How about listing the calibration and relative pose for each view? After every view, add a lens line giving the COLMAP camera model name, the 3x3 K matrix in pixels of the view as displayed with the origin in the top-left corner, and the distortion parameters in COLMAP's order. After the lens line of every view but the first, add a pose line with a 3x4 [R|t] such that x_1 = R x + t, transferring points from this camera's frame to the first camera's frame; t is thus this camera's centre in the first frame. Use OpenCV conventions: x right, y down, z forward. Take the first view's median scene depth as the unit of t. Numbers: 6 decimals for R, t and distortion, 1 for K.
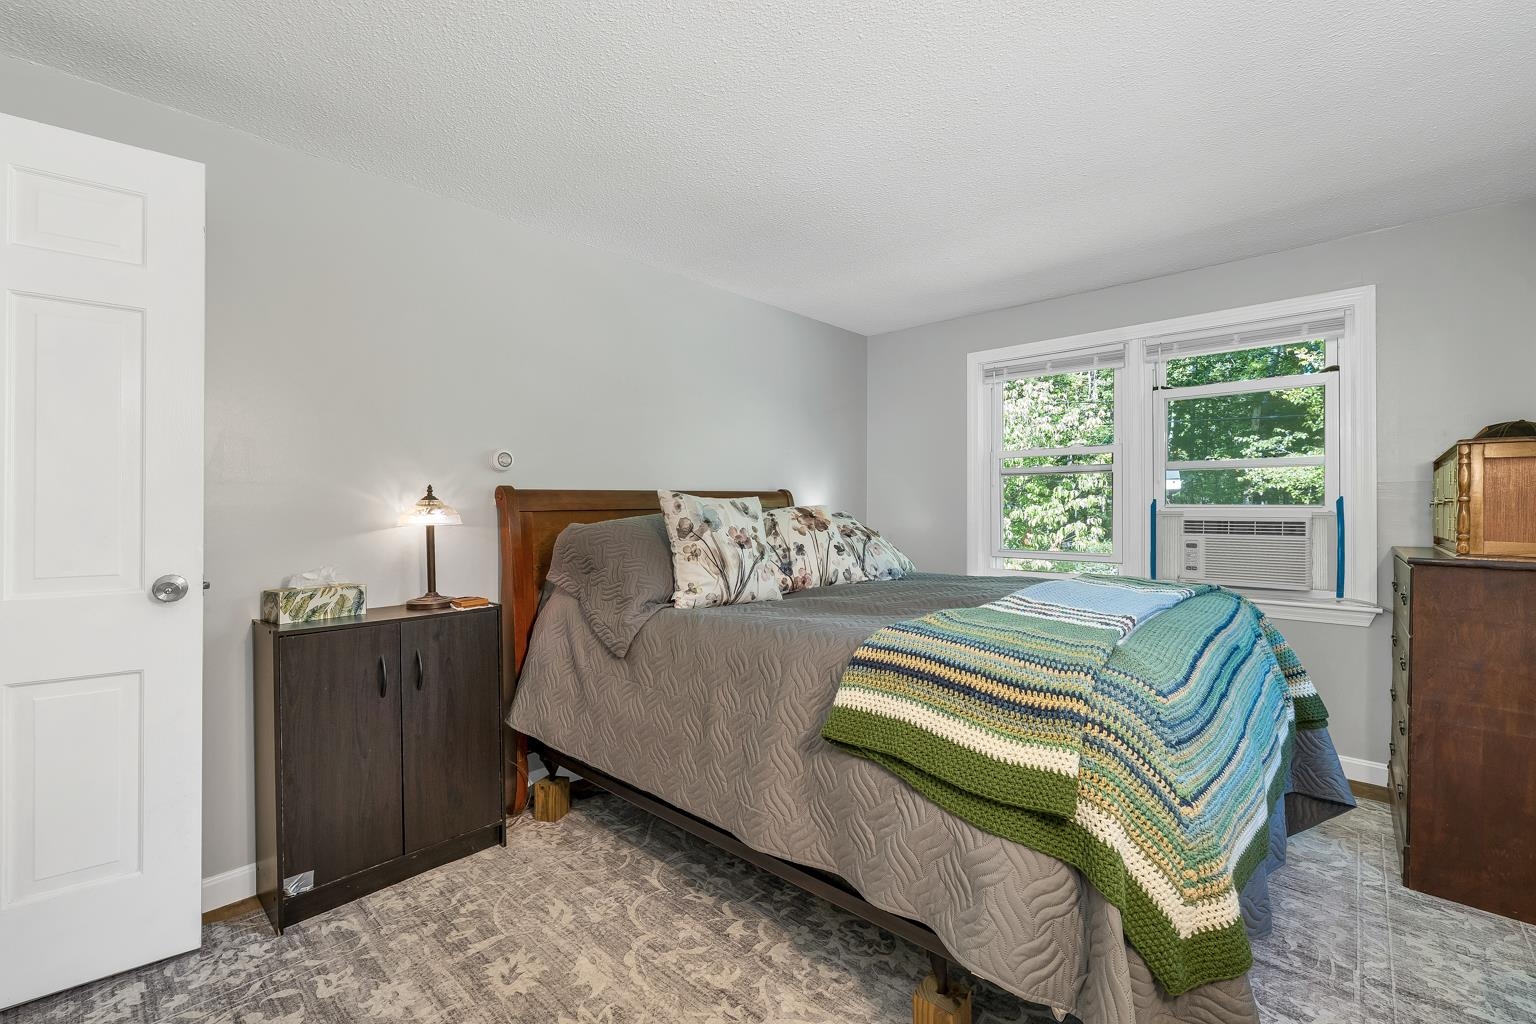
lens RADIAL K [[632.6, 0, 769.6], [0, 632.6, 517.3], [0, 0, 1]] dist [-0.001253, 0.000123]
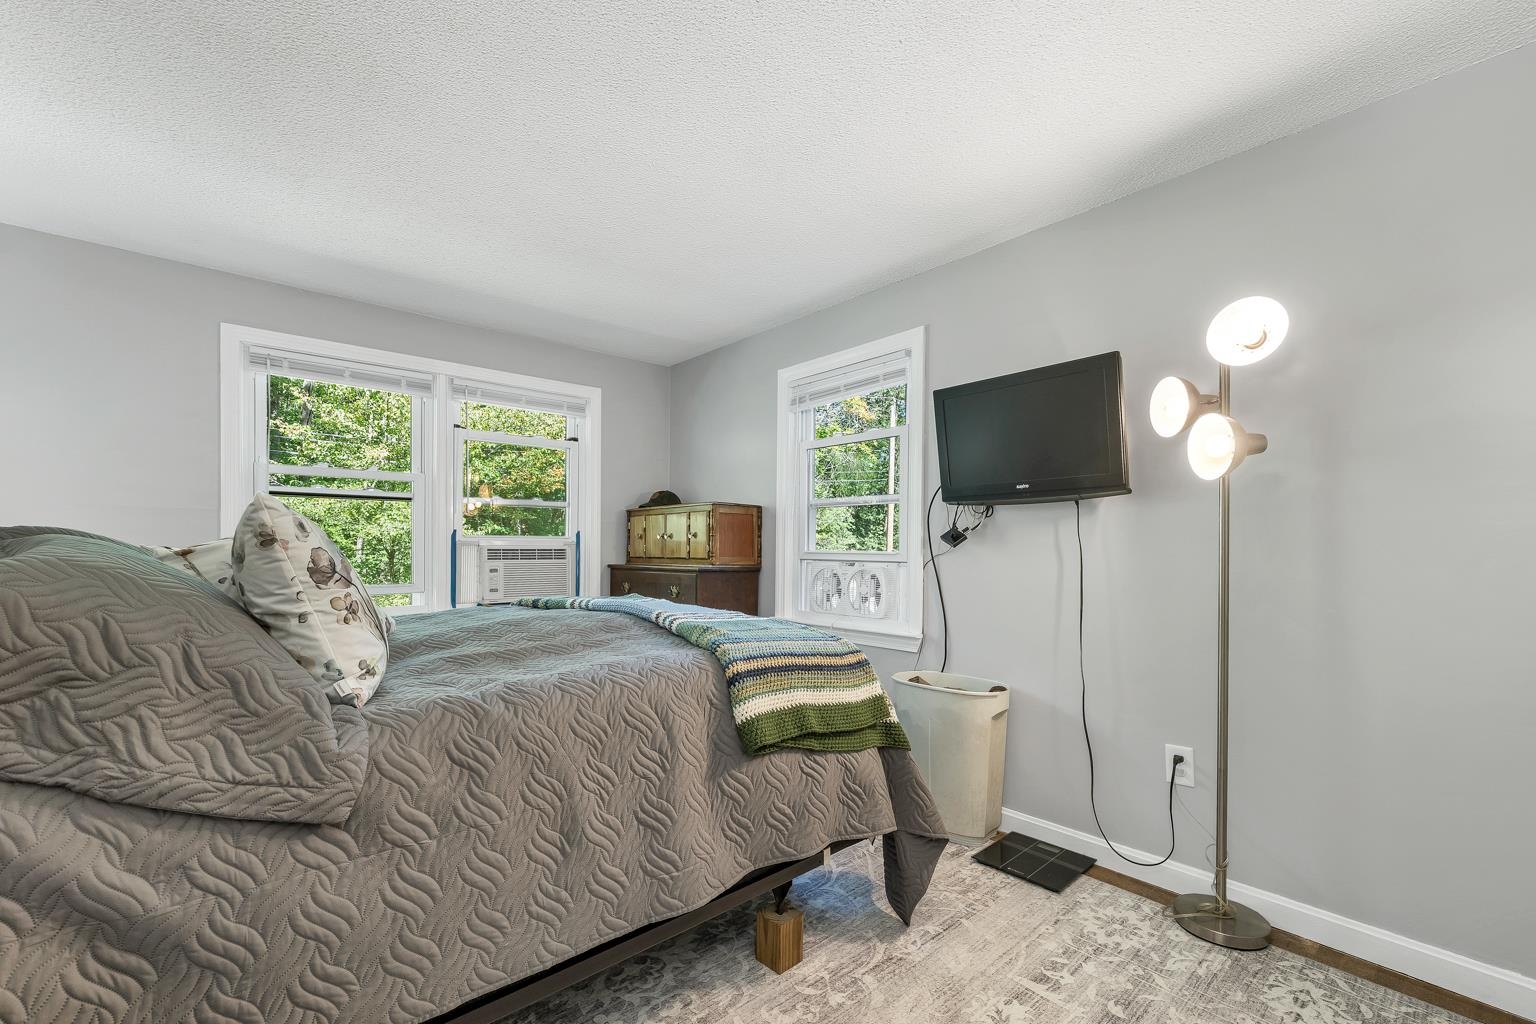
lens RADIAL K [[644.6, 0, 763.0], [0, 644.6, 554.1], [0, 0, 1]] dist [-0.021245, -0.000011]
pose [[0.126603, -0.016119, 0.991822, -0.894063], [0.007069, 0.999857, 0.015347, 0.000986], [-0.991928, 0.005069, 0.126699, 0.764523]]
